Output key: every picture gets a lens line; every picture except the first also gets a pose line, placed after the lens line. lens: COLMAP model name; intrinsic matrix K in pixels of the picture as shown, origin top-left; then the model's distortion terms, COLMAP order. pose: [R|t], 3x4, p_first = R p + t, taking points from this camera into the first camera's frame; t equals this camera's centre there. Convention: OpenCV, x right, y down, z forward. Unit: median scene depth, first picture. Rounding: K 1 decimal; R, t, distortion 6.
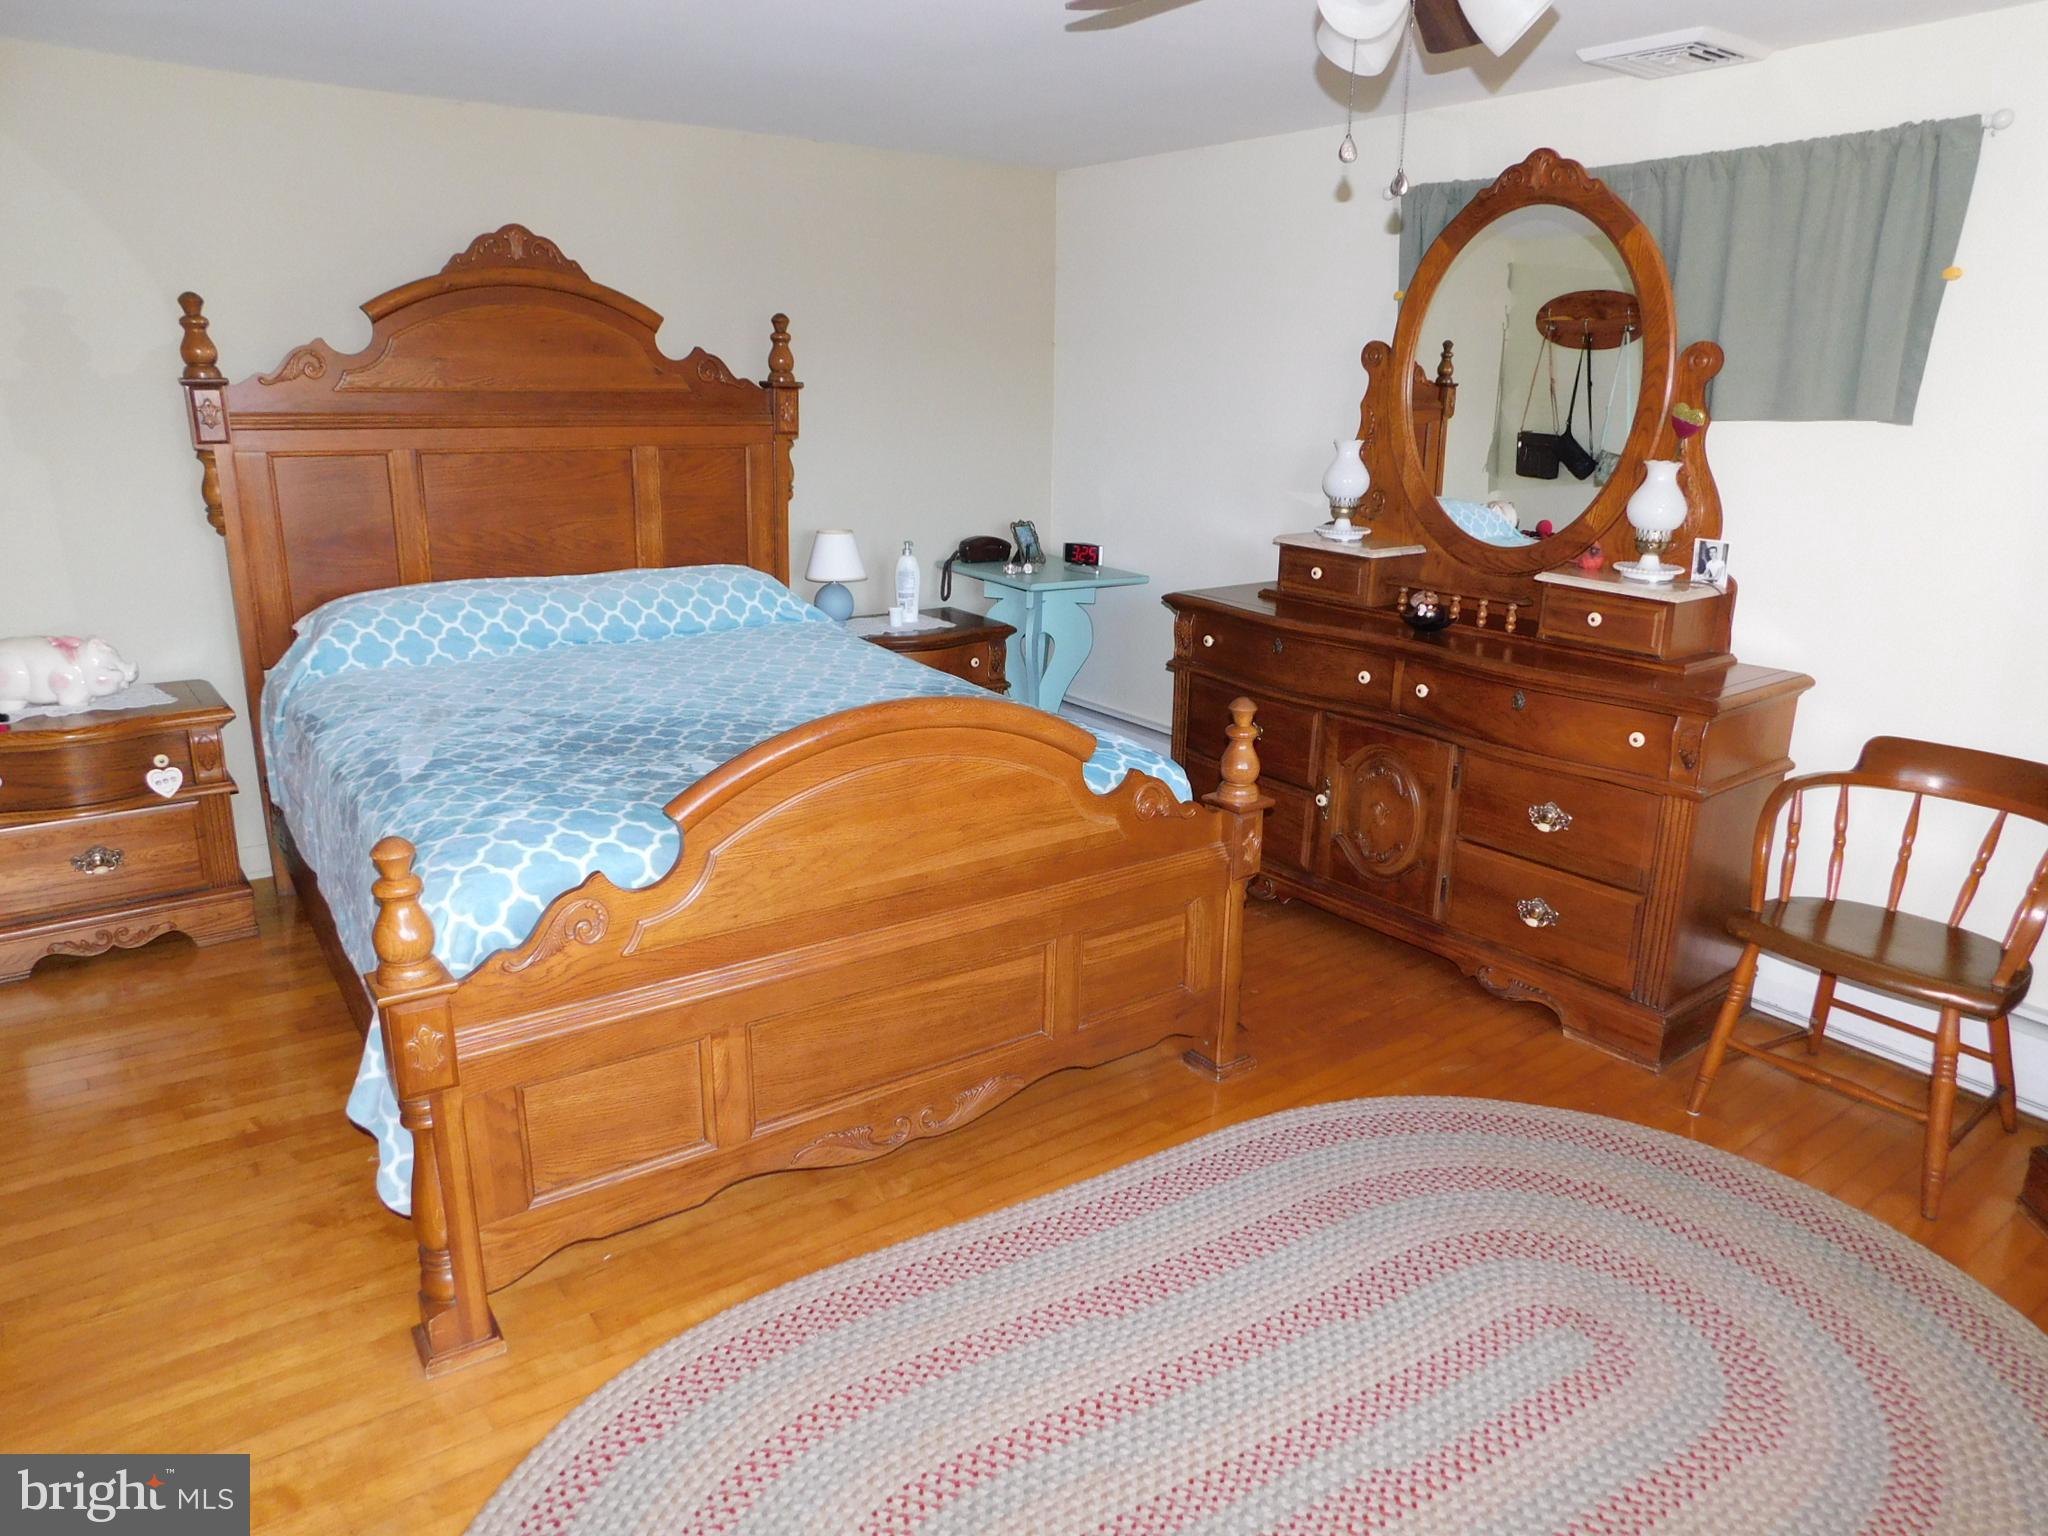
lens RADIAL K [[1352.4, 0, 1029.6], [0, 1352.4, 769.2], [0, 0, 1]] dist [-0.073582, 0.055674]
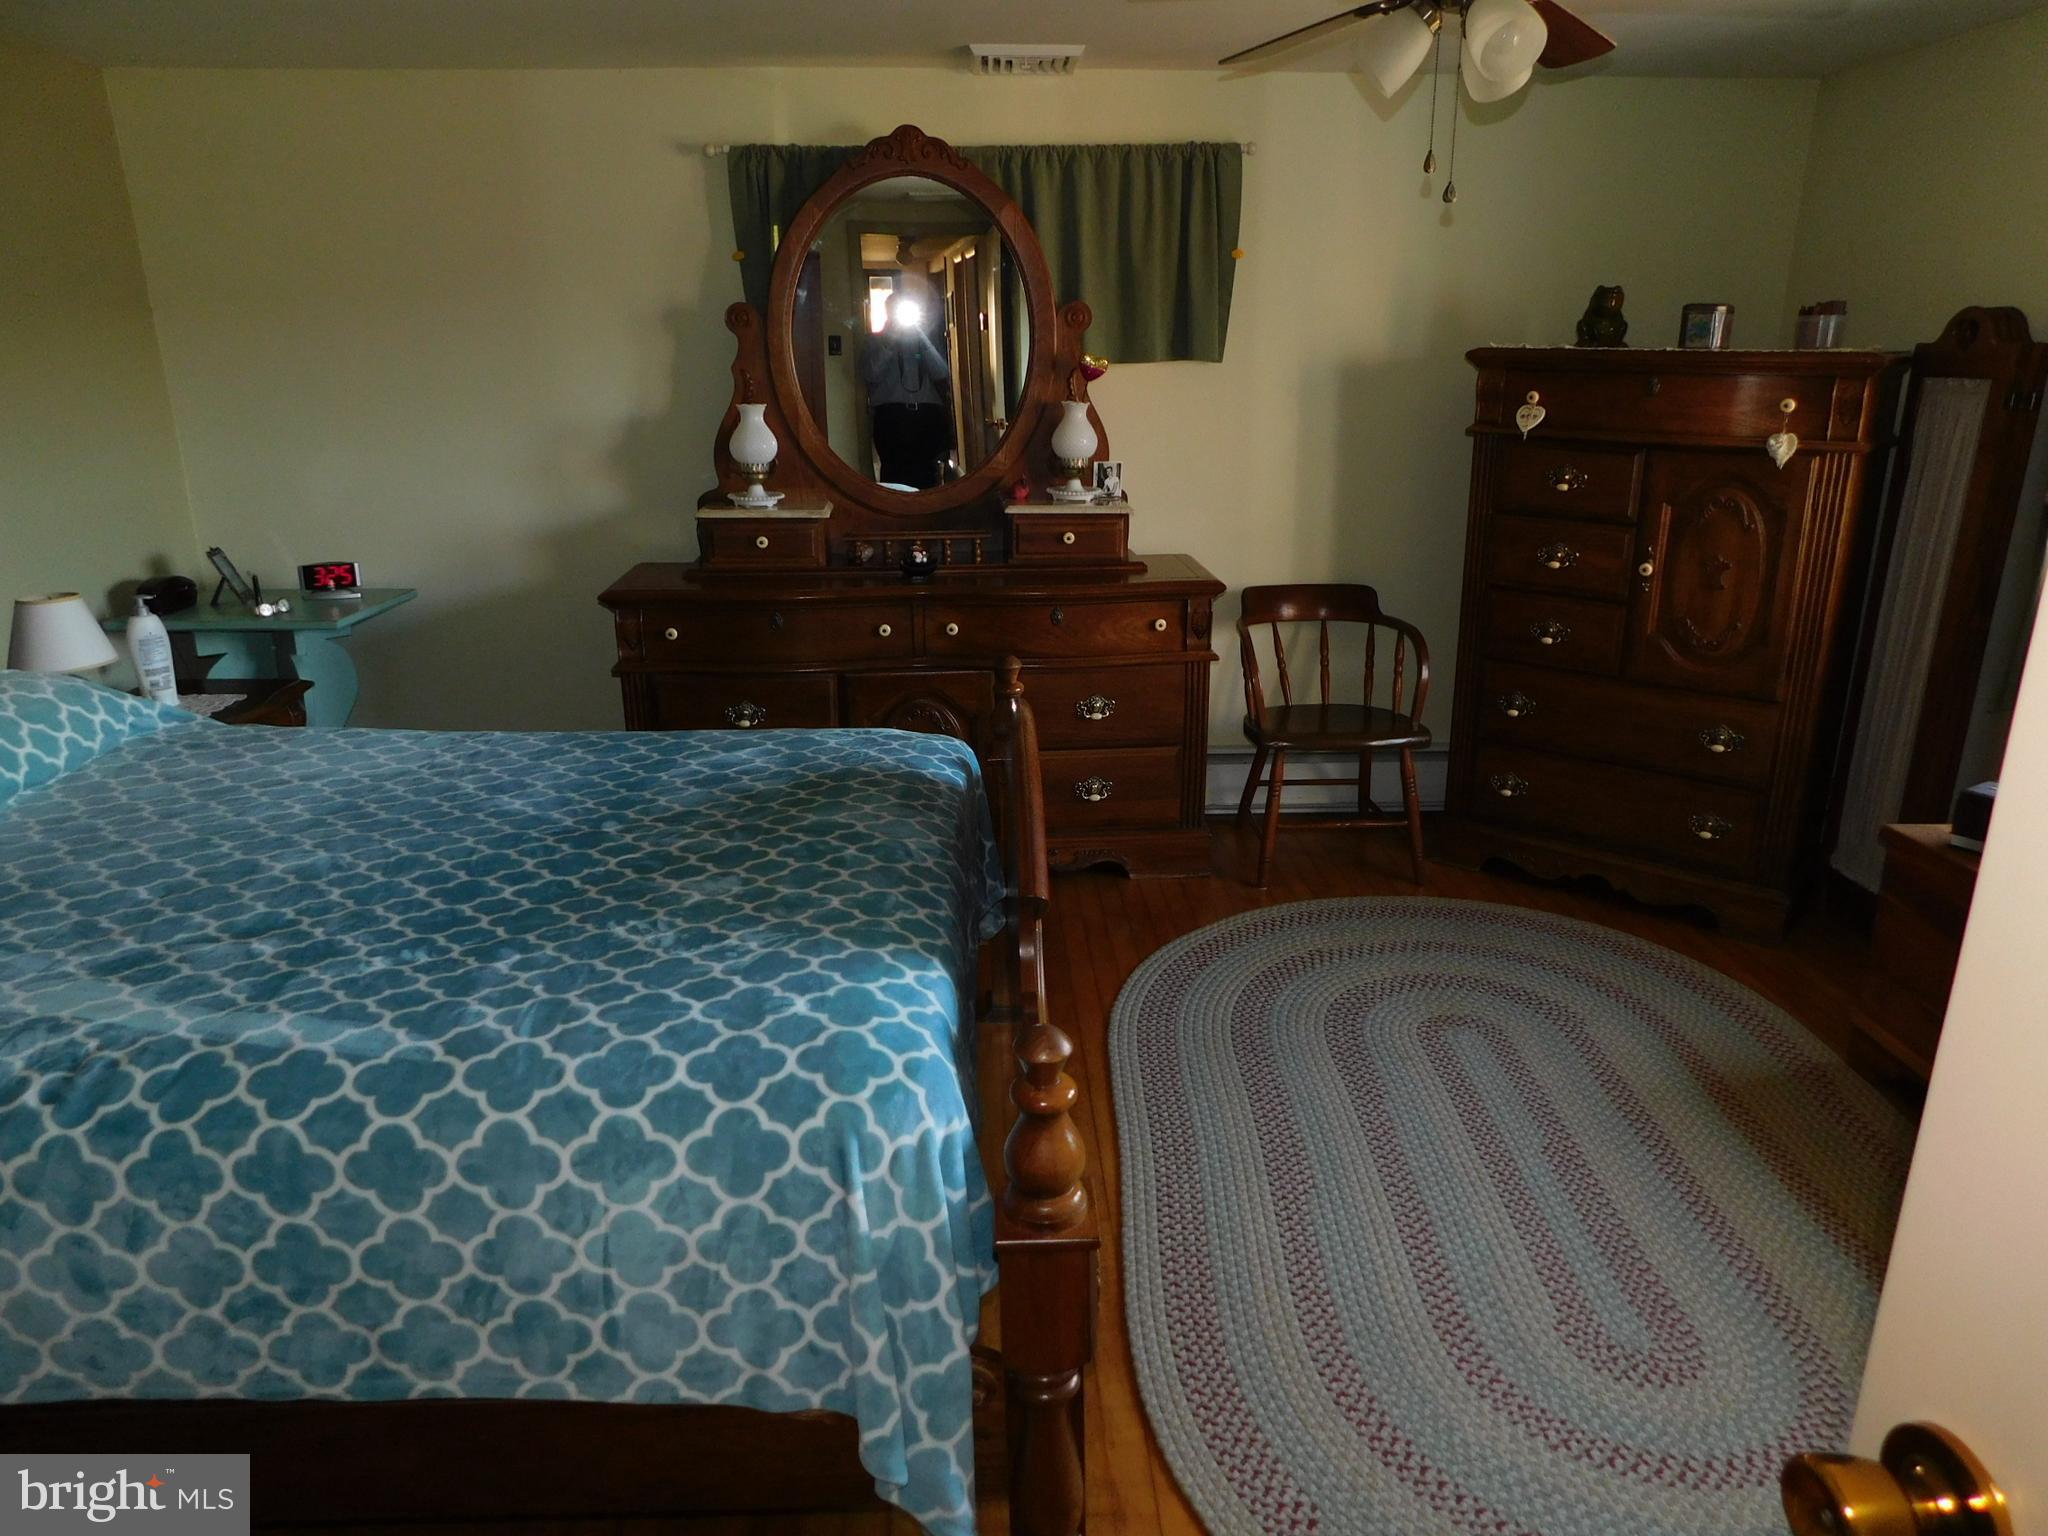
lens RADIAL K [[1352.4, 0, 1029.6], [0, 1352.4, 769.2], [0, 0, 1]] dist [-0.073582, 0.055674]
pose [[0.566381, -0.275217, 0.776832, -0.585853], [0.245254, 0.956174, 0.159942, -0.116341], [-0.786805, 0.099933, 0.609057, 0.317936]]
